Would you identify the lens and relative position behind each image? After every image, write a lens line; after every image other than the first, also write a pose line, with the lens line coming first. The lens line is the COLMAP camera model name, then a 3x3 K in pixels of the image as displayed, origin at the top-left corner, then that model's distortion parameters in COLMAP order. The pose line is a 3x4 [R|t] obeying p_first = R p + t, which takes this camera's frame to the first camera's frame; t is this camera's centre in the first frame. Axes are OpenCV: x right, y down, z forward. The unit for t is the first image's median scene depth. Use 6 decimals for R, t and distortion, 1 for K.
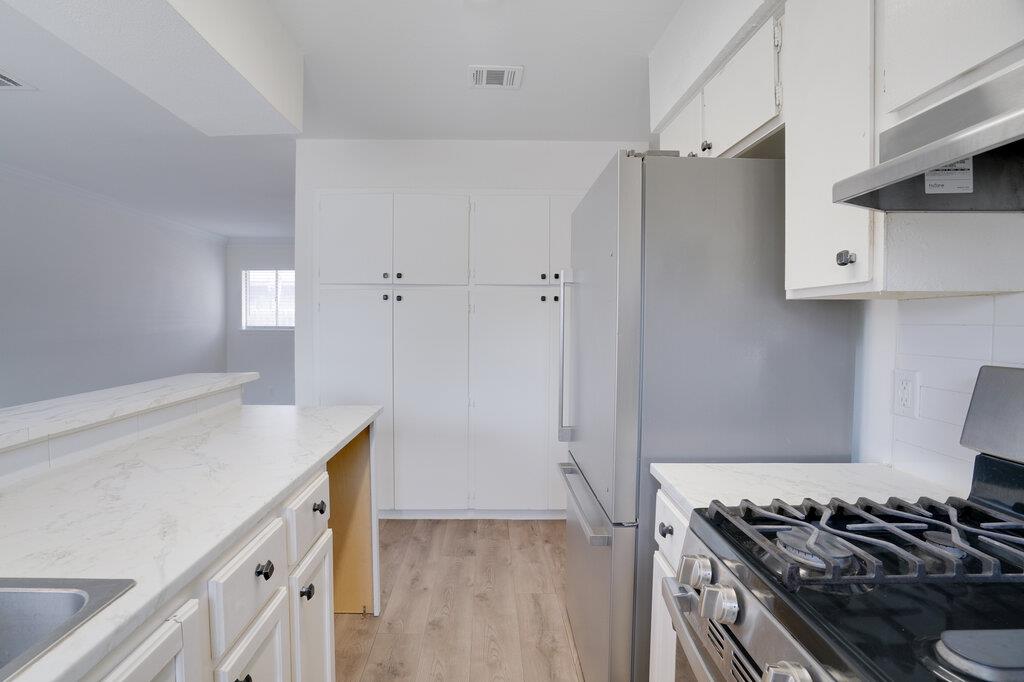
lens RADIAL K [[476.2, 0, 494.9], [0, 476.2, 332.8], [0, 0, 1]] dist [-0.059202, 0.022070]
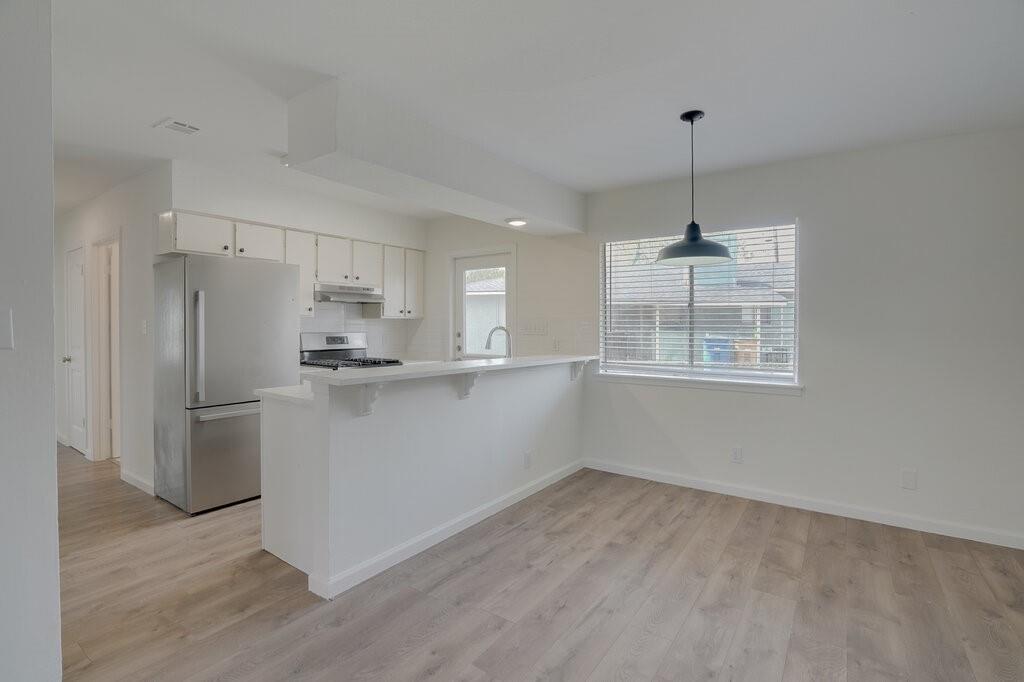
lens RADIAL K [[486.2, 0, 506.0], [0, 486.2, 336.5], [0, 0, 1]] dist [-0.062601, 0.029162]
pose [[-0.810342, -0.023918, 0.585469, -1.074157], [0.006729, 0.998721, 0.050114, -0.036570], [-0.585919, 0.044549, -0.809144, 1.135812]]
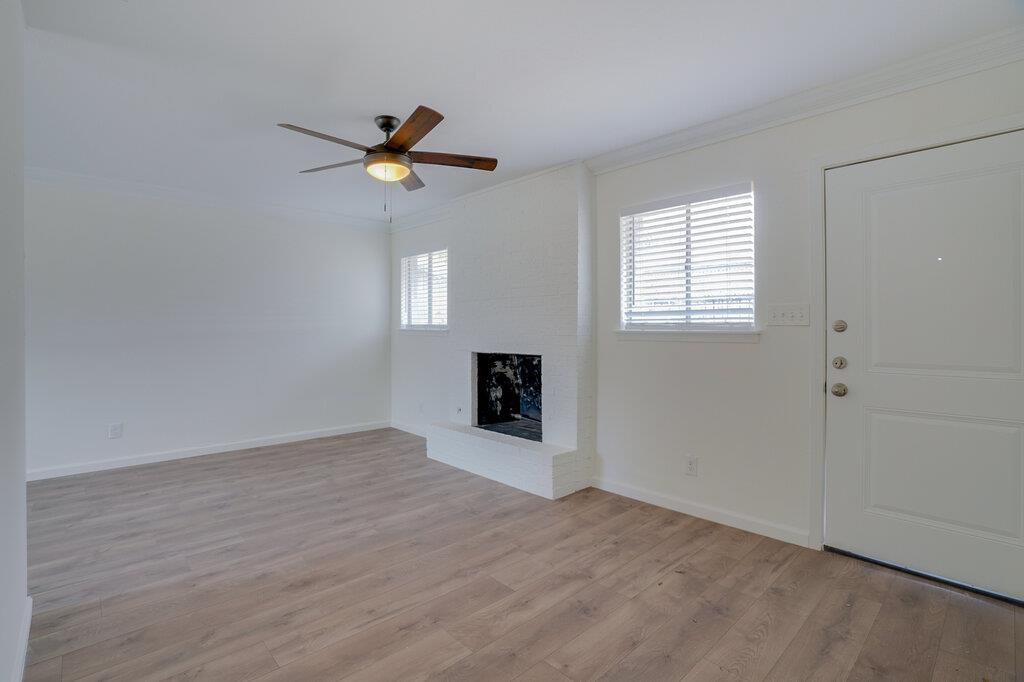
lens RADIAL K [[476.2, 0, 494.9], [0, 476.2, 332.8], [0, 0, 1]] dist [-0.059202, 0.022070]
pose [[0.665039, 0.009924, -0.746743, 0.463335], [-0.018146, 0.999831, -0.002873, 0.000297], [0.746588, 0.015461, 0.665107, 1.229026]]
